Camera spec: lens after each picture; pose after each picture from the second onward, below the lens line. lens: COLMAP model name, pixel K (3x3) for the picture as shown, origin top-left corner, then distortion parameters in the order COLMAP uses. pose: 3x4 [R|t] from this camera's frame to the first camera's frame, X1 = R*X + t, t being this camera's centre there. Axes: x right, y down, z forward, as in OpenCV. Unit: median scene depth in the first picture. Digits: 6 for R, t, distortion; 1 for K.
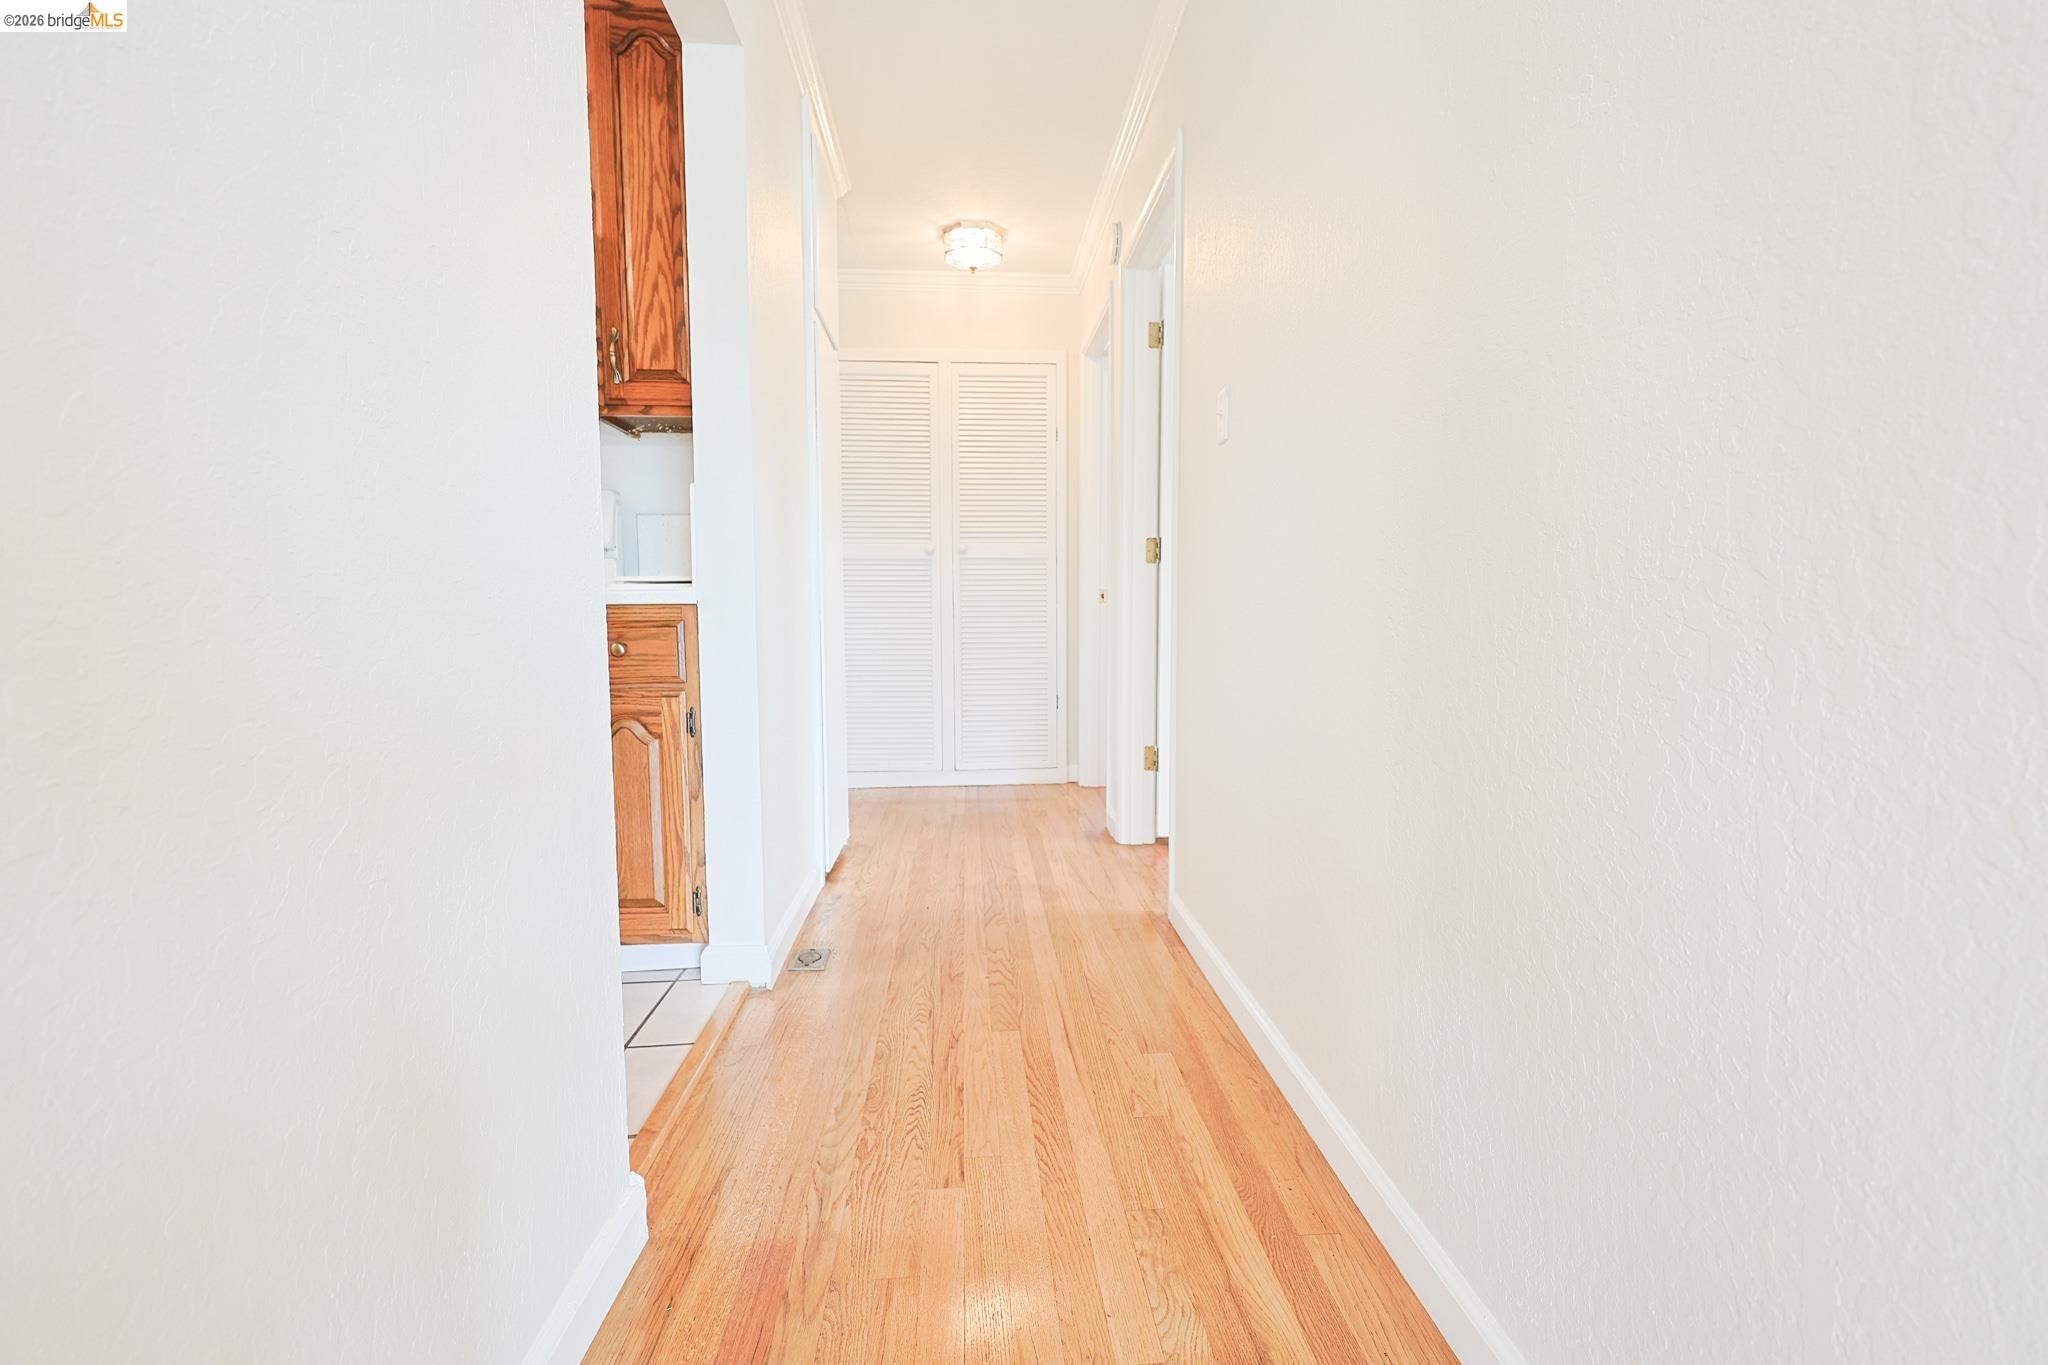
lens RADIAL K [[870.6, 0, 1033.0], [0, 870.6, 671.1], [0, 0, 1]] dist [-0.002949, 0.000019]
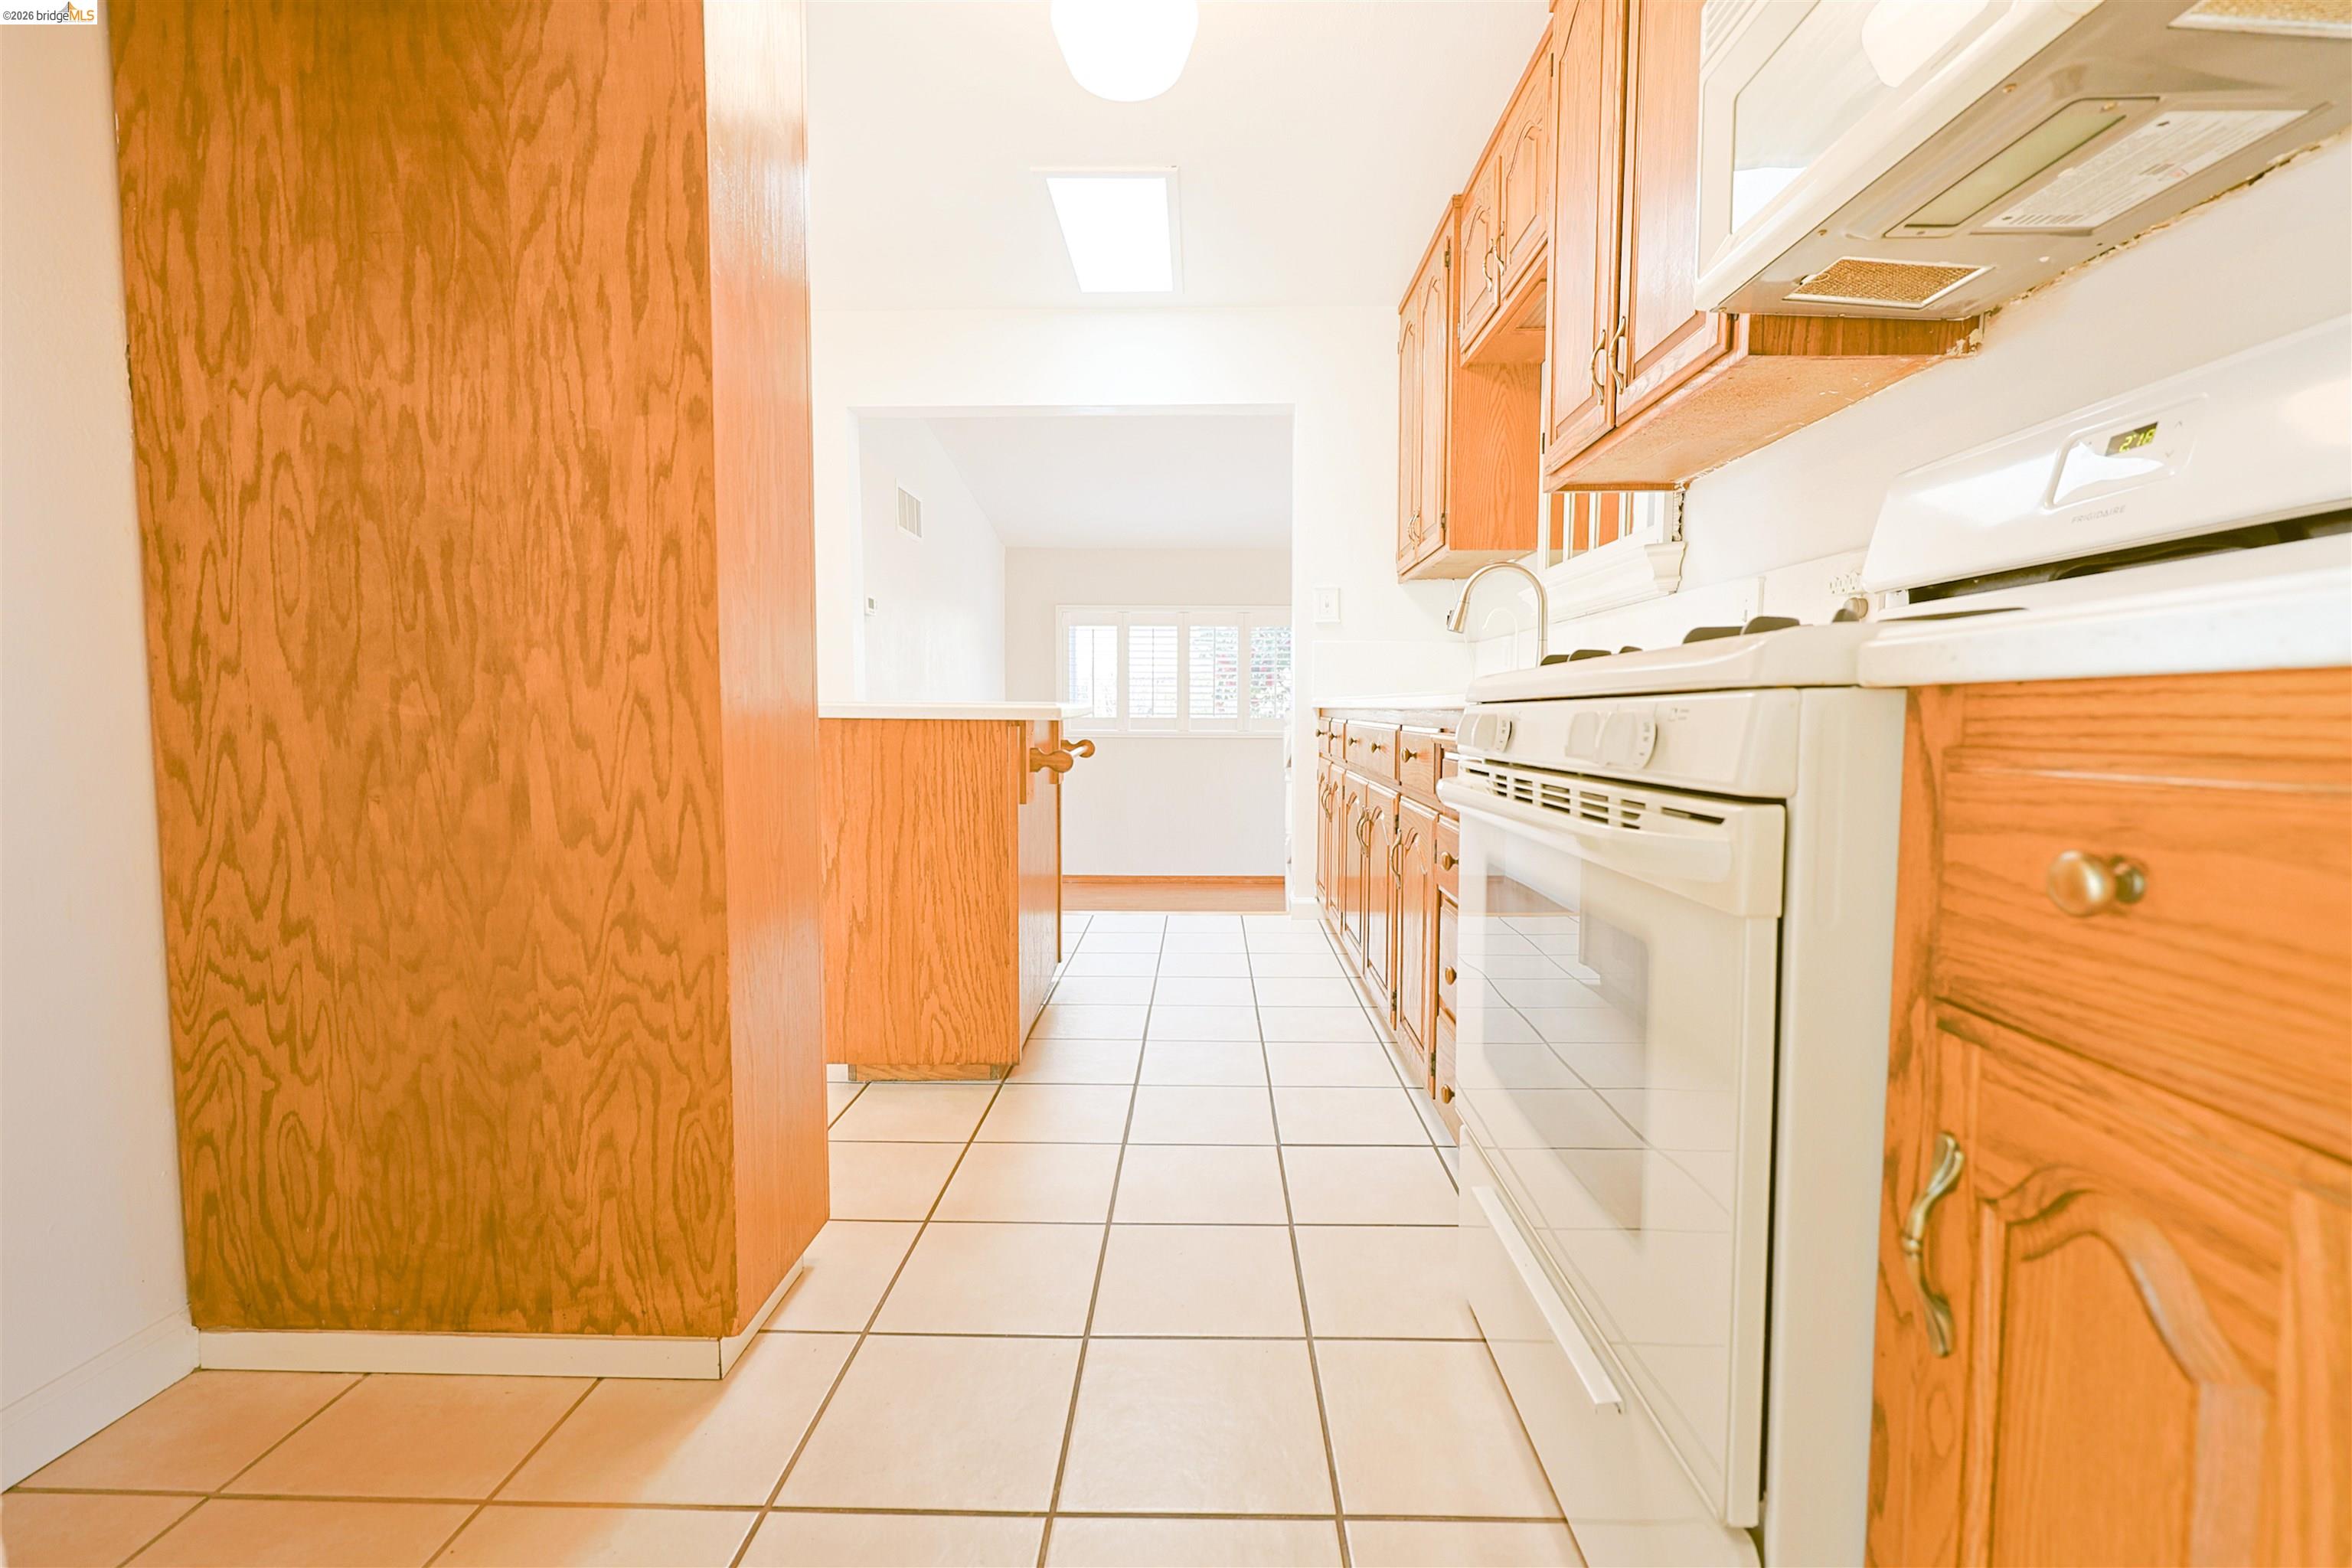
lens RADIAL K [[999.9, 0, 1186.3], [0, 999.9, 770.9], [0, 0, 1]] dist [-0.002949, 0.000019]
pose [[-0.098664, 0.058220, -0.993416, -0.204308], [-0.071657, 0.995280, 0.065446, -0.052134], [0.992538, 0.077642, -0.094026, 0.784385]]
